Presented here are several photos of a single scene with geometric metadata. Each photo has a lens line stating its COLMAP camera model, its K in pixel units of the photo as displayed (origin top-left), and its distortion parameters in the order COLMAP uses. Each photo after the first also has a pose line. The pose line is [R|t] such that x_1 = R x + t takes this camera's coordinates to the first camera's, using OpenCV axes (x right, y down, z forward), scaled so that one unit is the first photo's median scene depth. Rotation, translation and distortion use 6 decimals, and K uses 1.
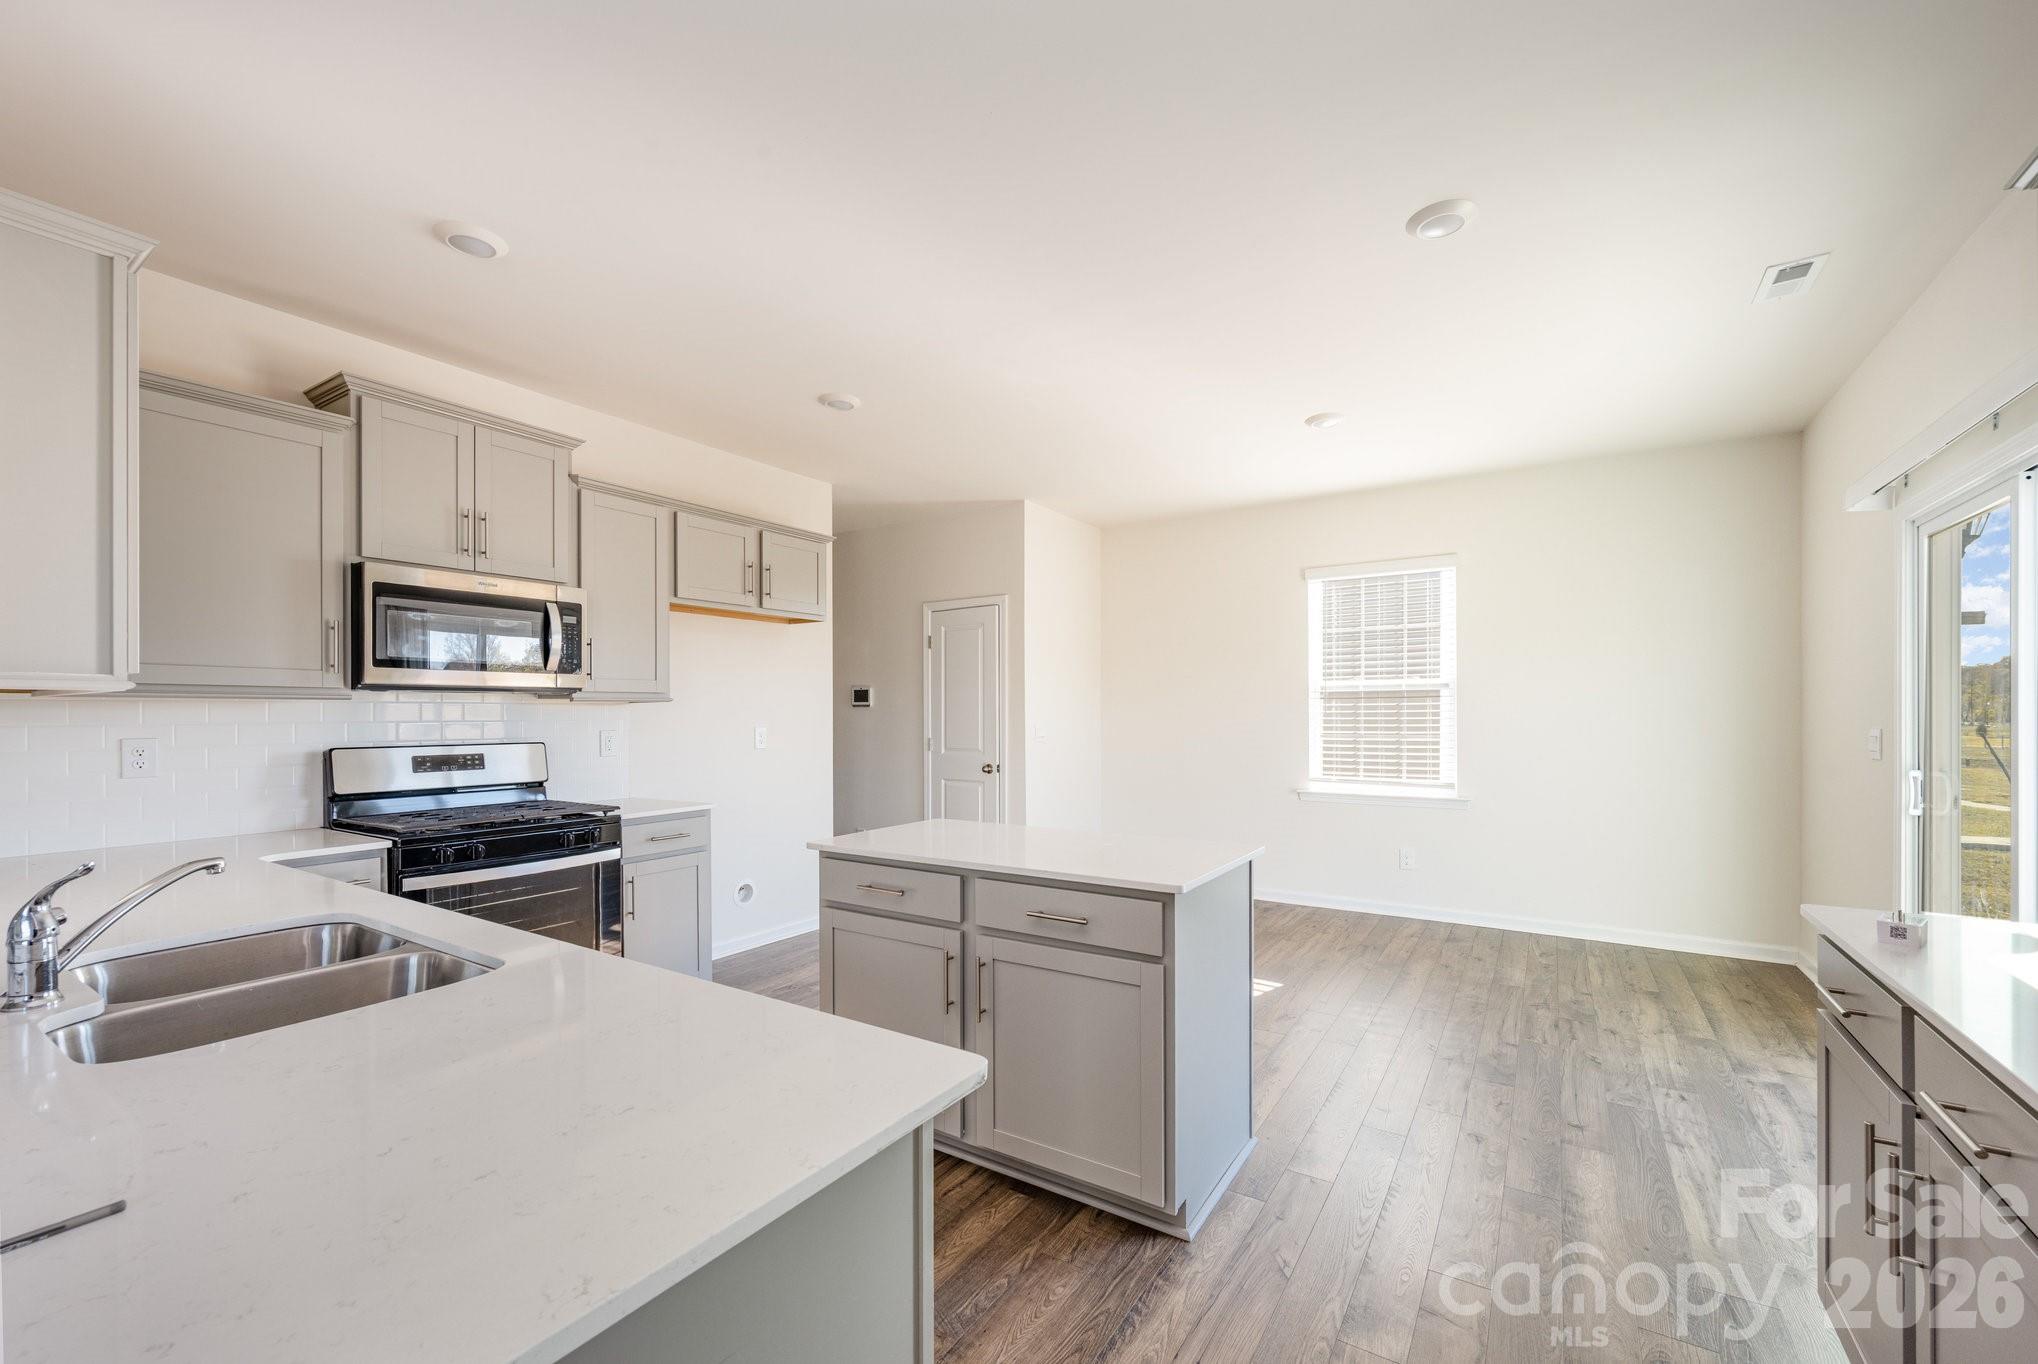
lens RADIAL K [[822.3, 0, 1023.6], [0, 822.3, 709.0], [0, 0, 1]] dist [-0.002624, -0.000320]
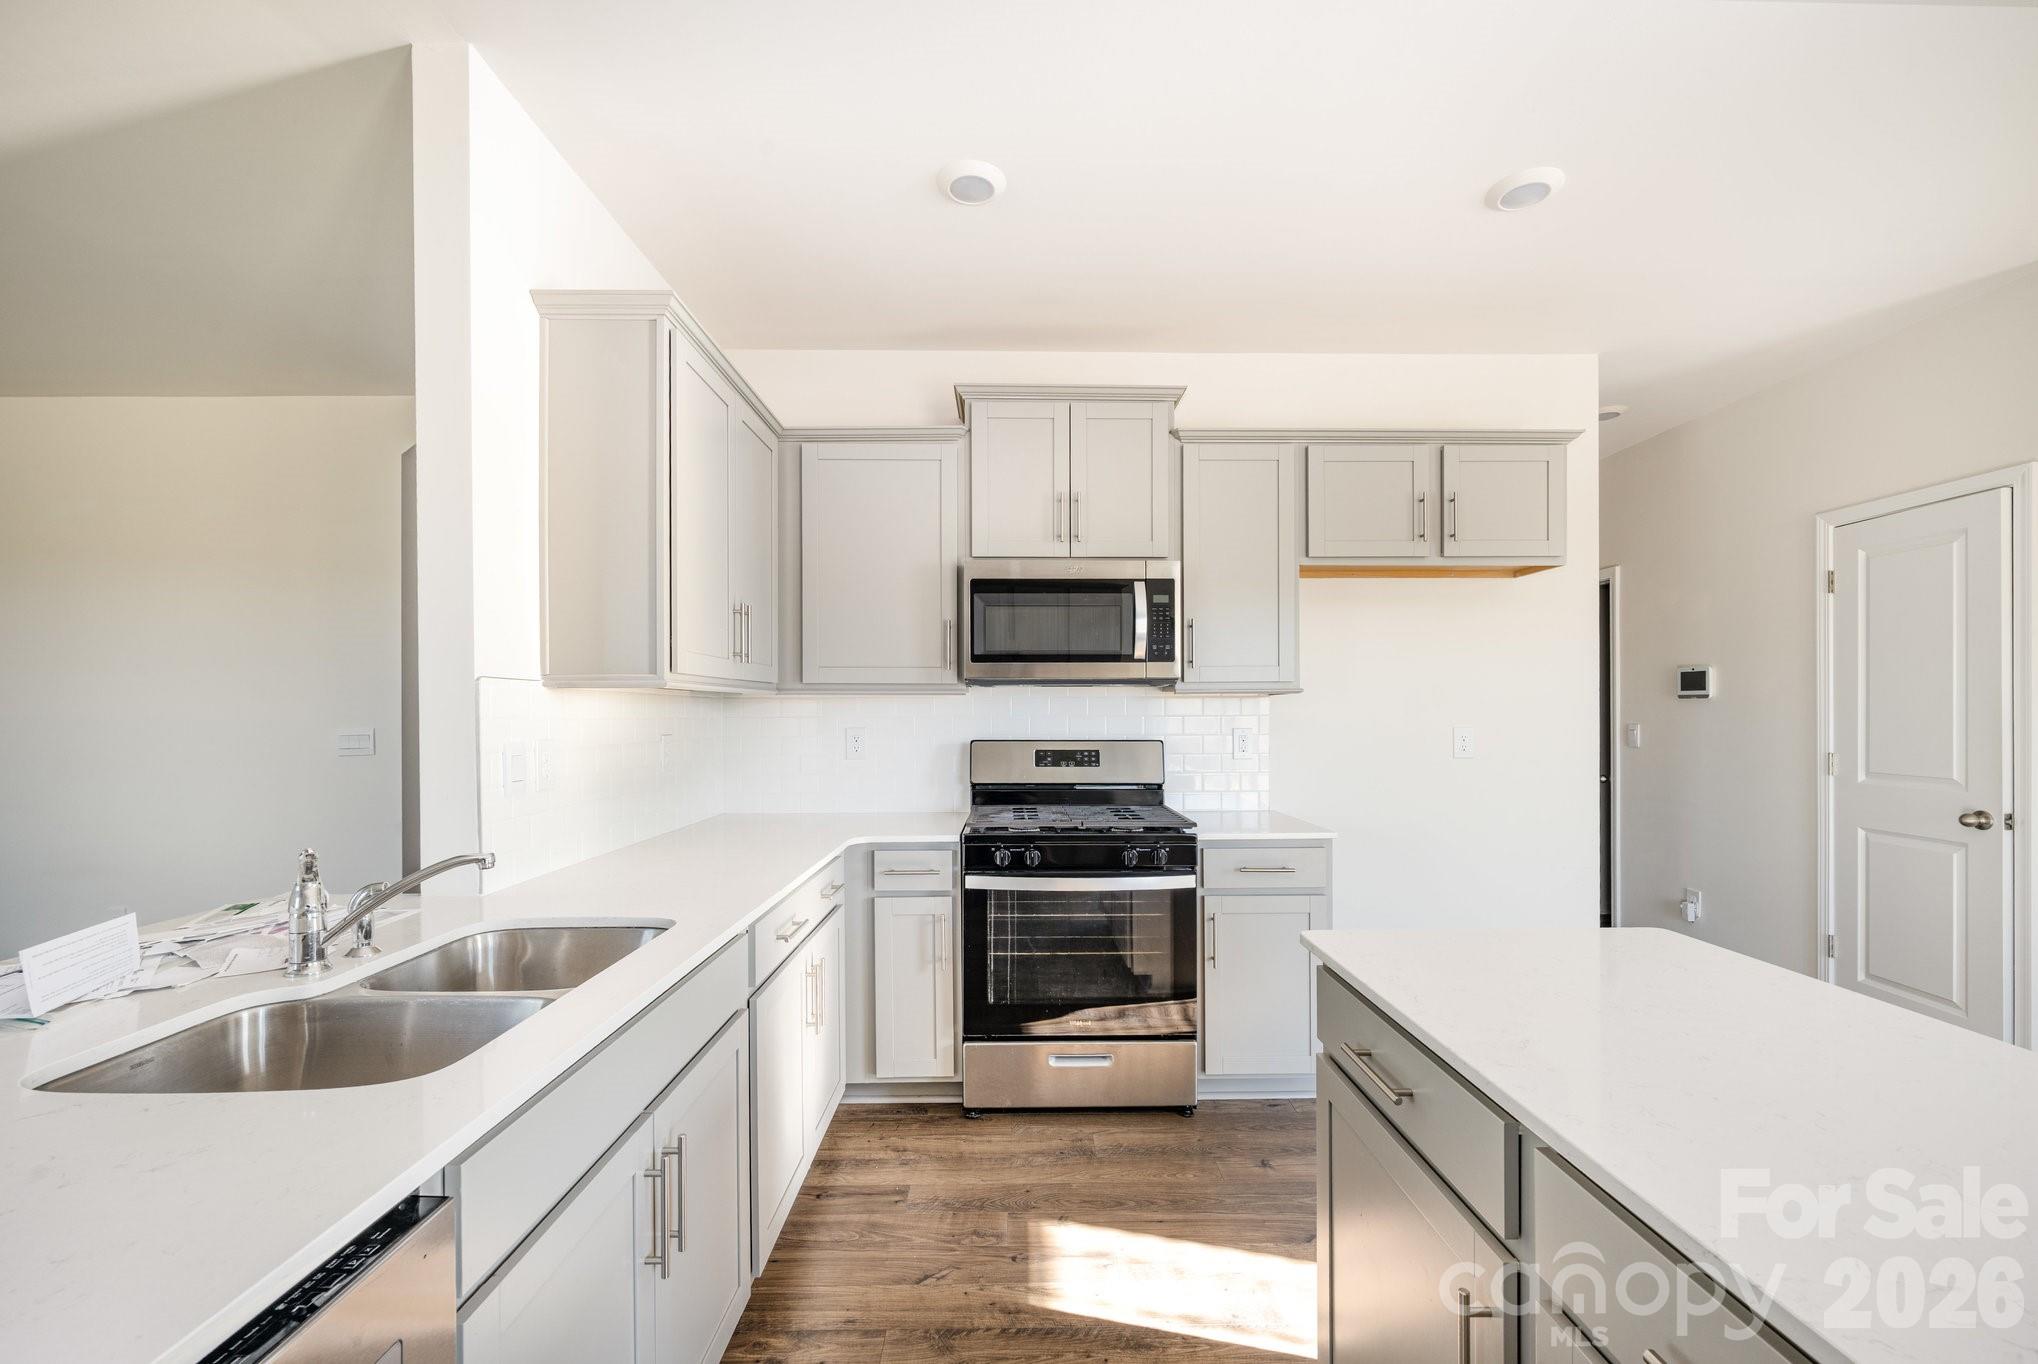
lens RADIAL K [[822.3, 0, 1023.6], [0, 822.3, 709.0], [0, 0, 1]] dist [-0.002624, -0.000320]
pose [[0.551923, 0.003651, -0.833887, 0.082802], [0.003076, 0.999975, 0.006414, 0.000538], [0.833890, -0.006105, 0.551898, 0.391491]]
